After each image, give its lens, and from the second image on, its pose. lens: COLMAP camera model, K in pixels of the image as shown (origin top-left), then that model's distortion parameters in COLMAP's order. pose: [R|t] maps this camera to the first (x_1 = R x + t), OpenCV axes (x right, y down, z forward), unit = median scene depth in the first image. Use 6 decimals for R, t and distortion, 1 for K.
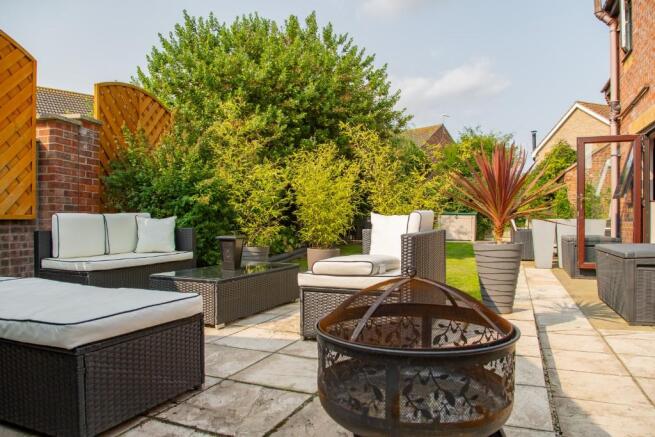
lens RADIAL K [[444.9, 0, 327.5], [0, 444.9, 218.5], [0, 0, 1]] dist [-0.047532, 0.006511]
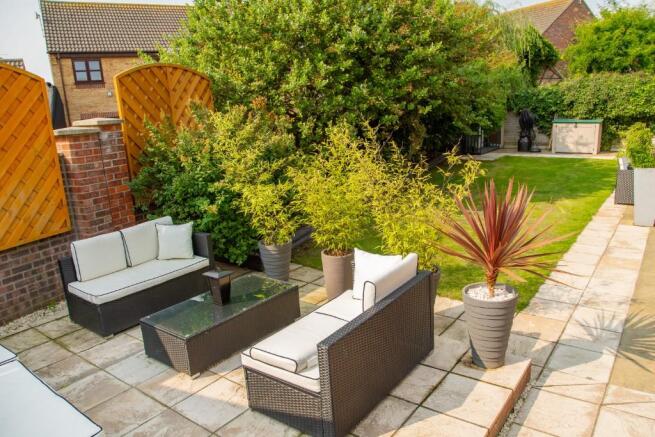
lens RADIAL K [[470.2, 0, 329.4], [0, 470.2, 226.3], [0, 0, 1]] dist [-0.068153, 0.030290]
pose [[0.970605, 0.002131, -0.240669, 0.217954], [0.055560, 0.970968, 0.232666, -0.223386], [0.234178, -0.239198, 0.942308, 0.060477]]
